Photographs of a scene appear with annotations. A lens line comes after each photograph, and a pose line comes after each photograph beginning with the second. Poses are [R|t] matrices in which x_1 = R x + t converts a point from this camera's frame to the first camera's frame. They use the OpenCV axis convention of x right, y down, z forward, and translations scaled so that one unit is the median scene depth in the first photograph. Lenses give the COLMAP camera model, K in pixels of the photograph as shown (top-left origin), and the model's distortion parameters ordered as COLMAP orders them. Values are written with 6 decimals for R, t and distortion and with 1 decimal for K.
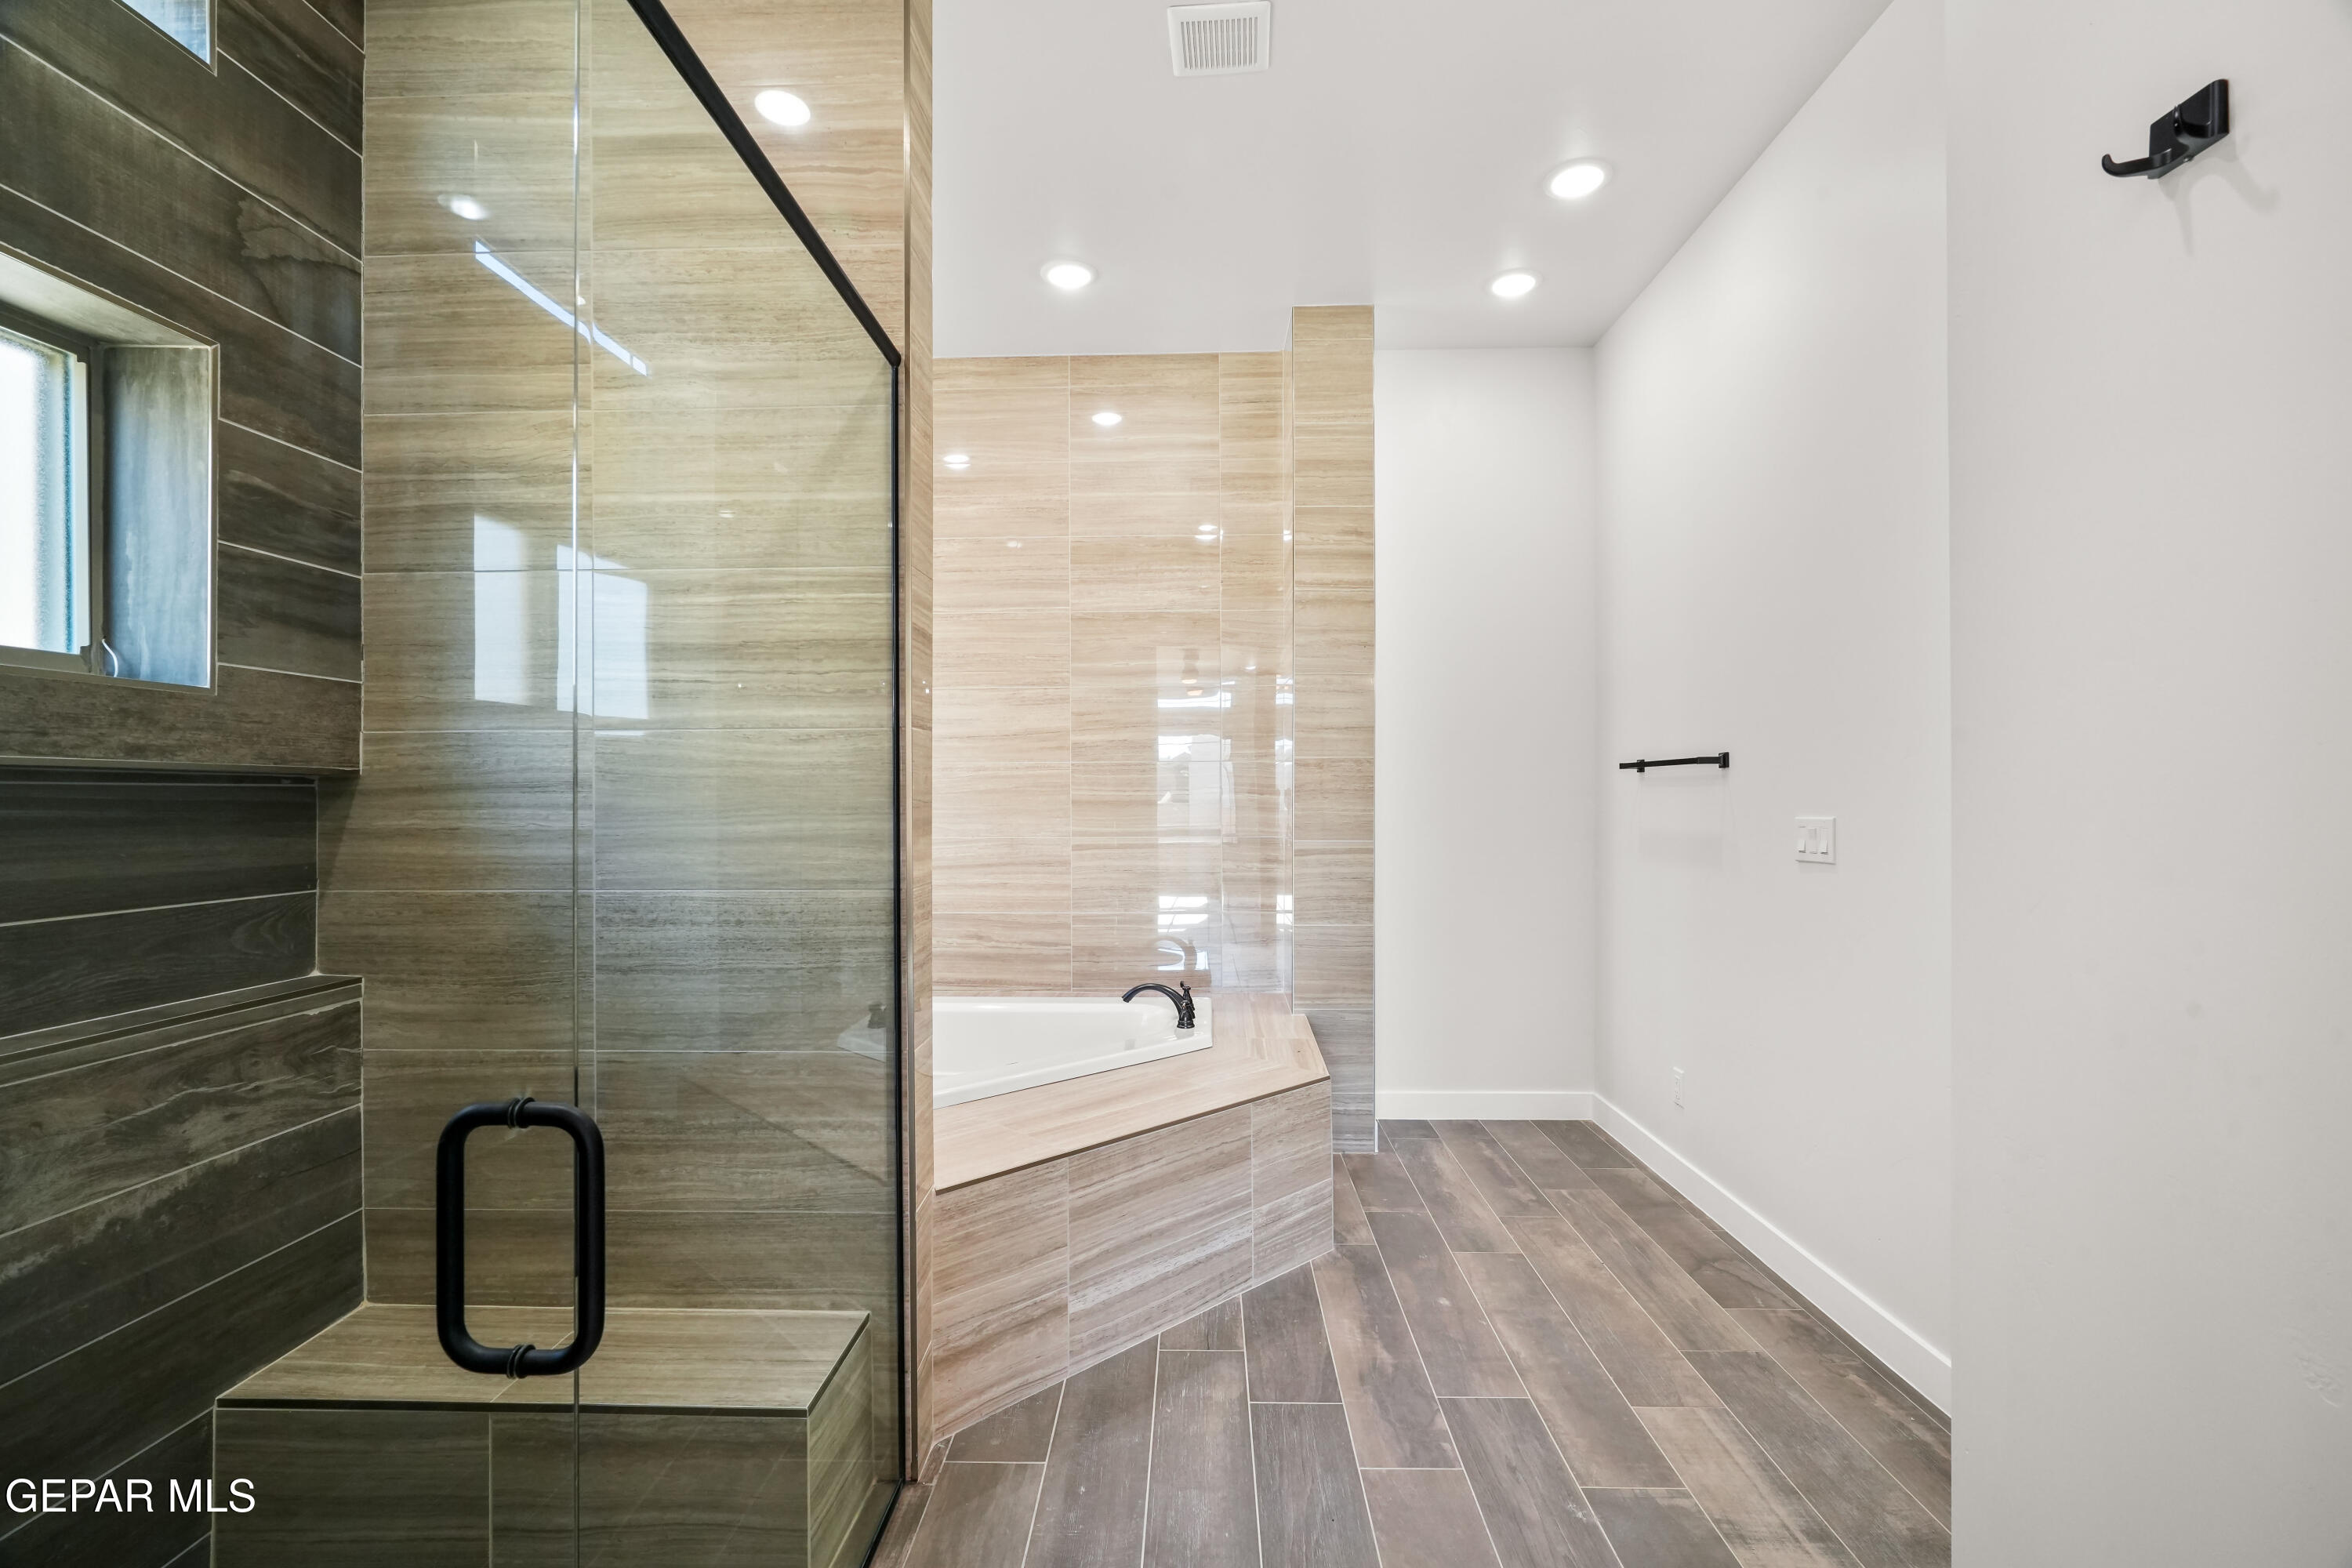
lens RADIAL K [[1053.4, 0, 1170.2], [0, 1053.4, 796.1], [0, 0, 1]] dist [-0.001192, 0.002904]
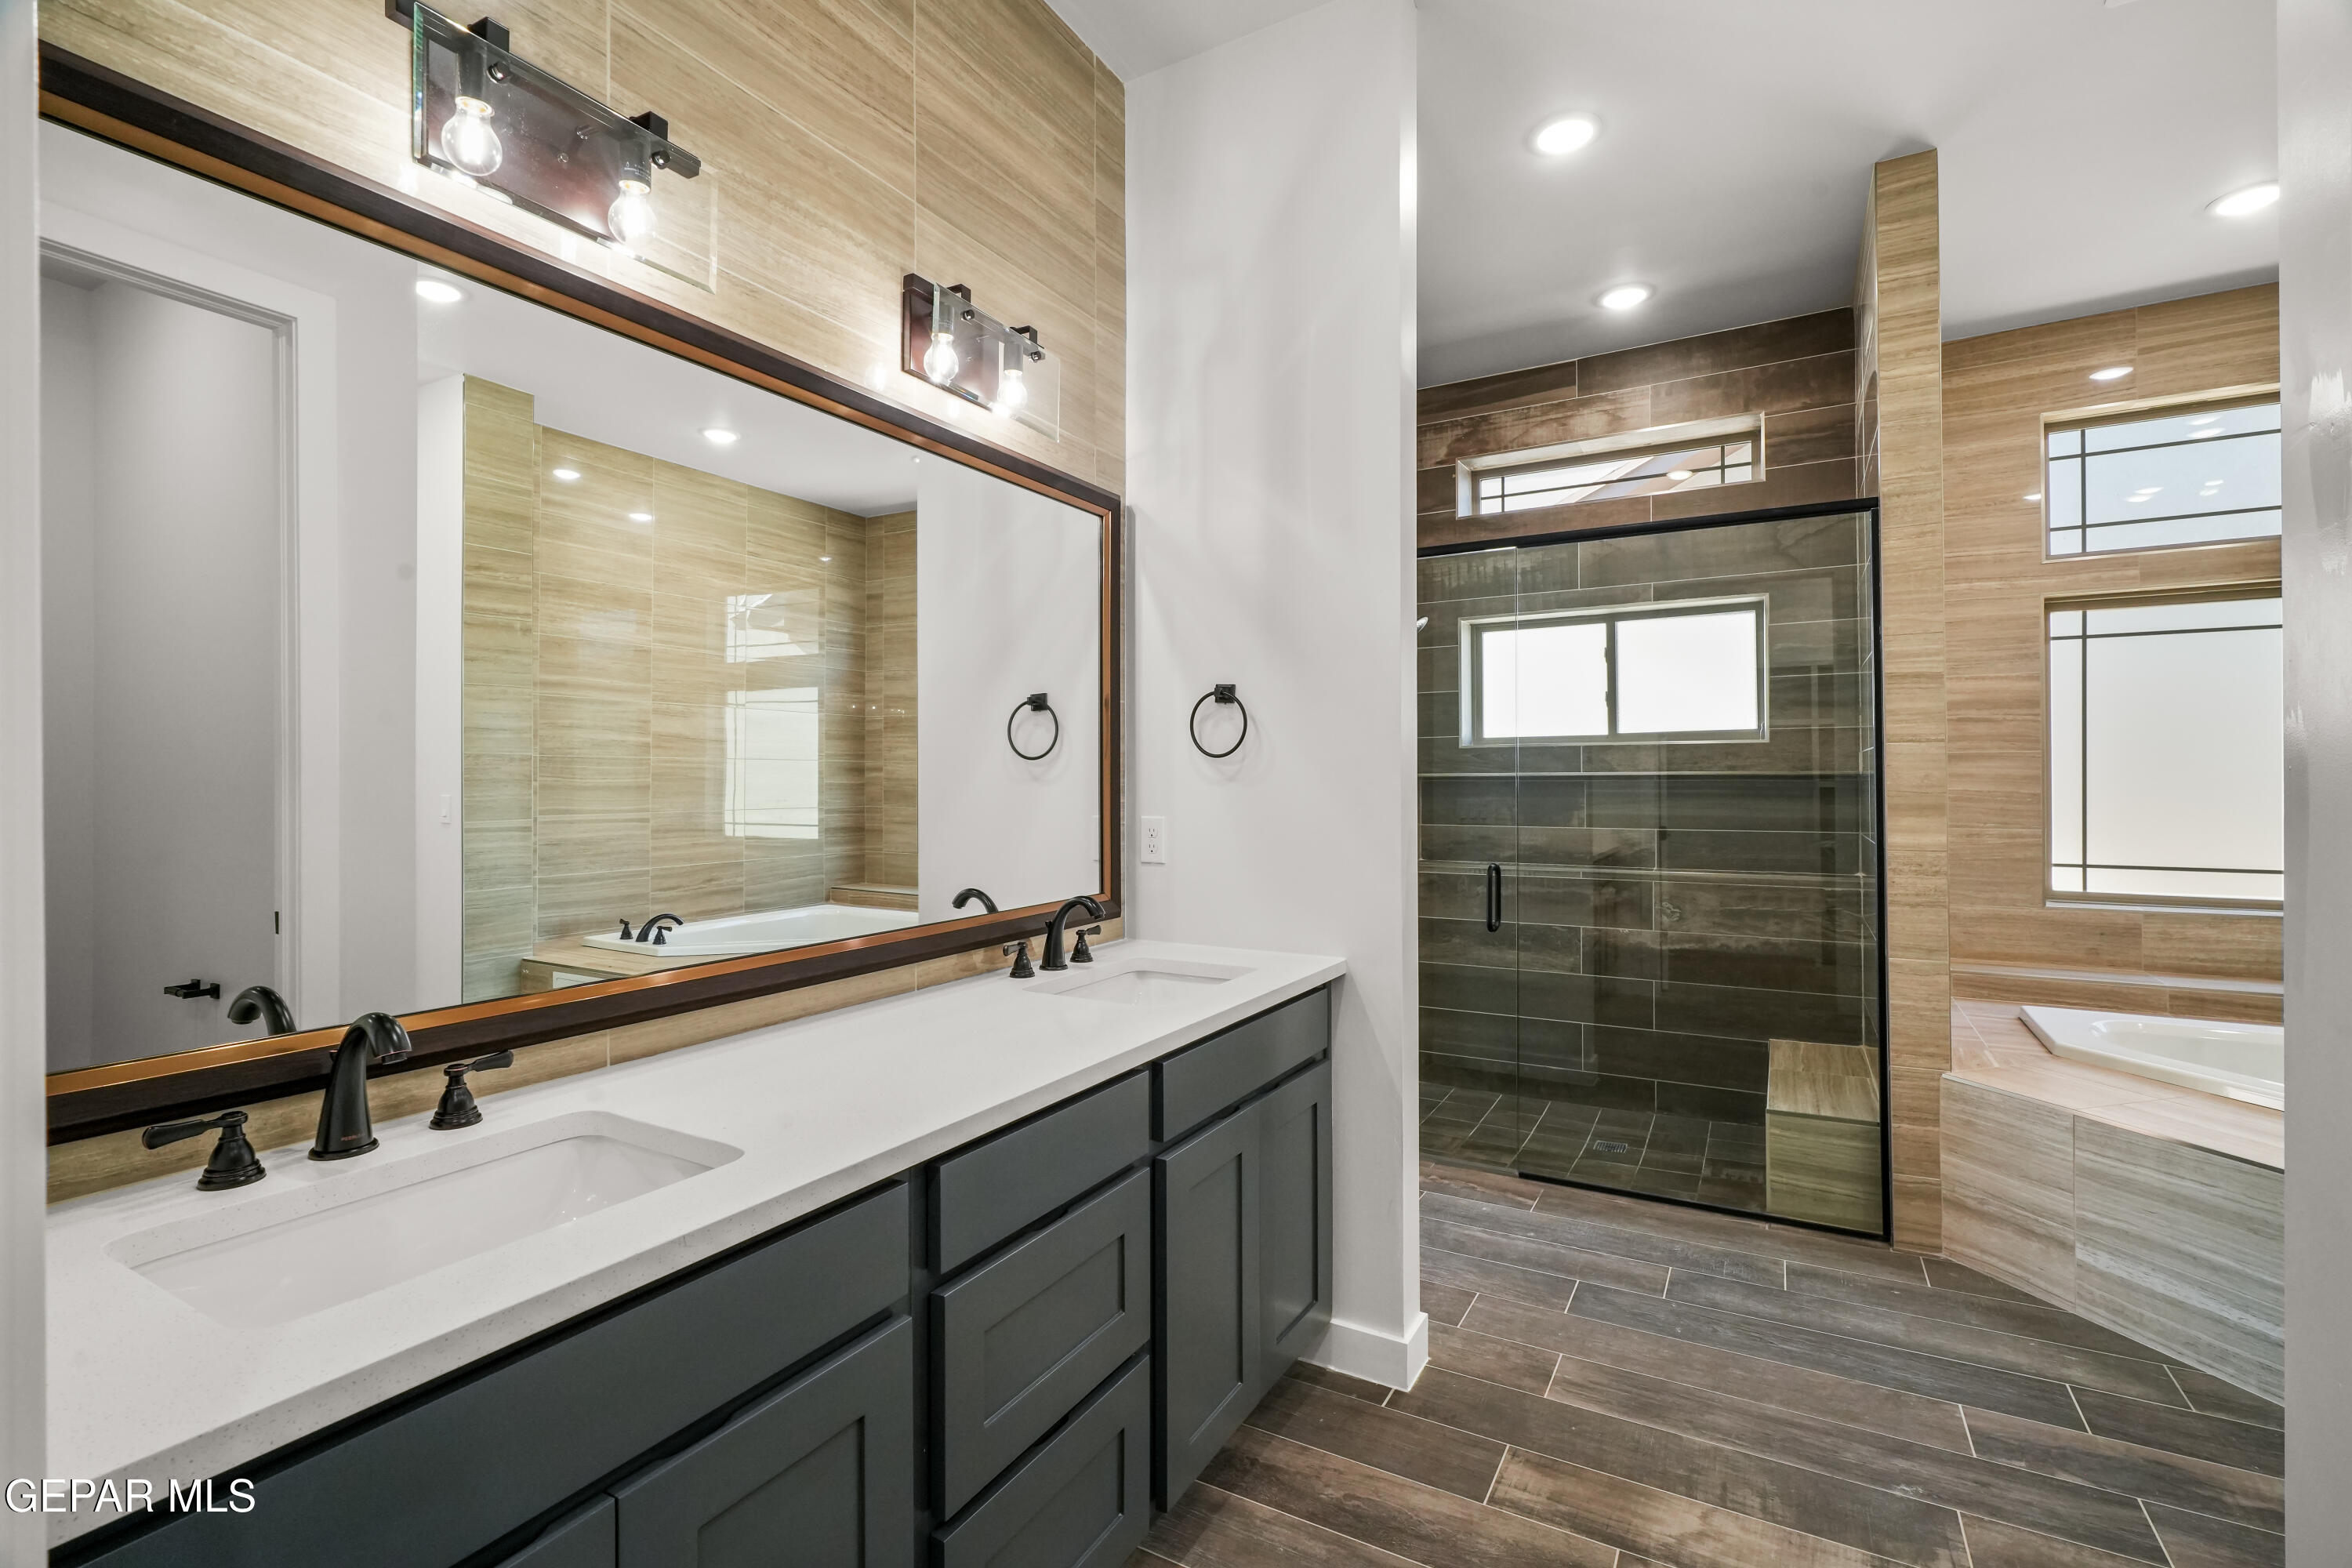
lens RADIAL K [[1053.4, 0, 1196.0], [0, 1053.4, 783.0], [0, 0, 1]] dist [-0.001192, 0.002904]
pose [[-0.459701, 0.005731, -0.888055, 1.498805], [0.007585, 0.999968, 0.002527, -0.017109], [0.888041, -0.005574, -0.459730, 0.794904]]
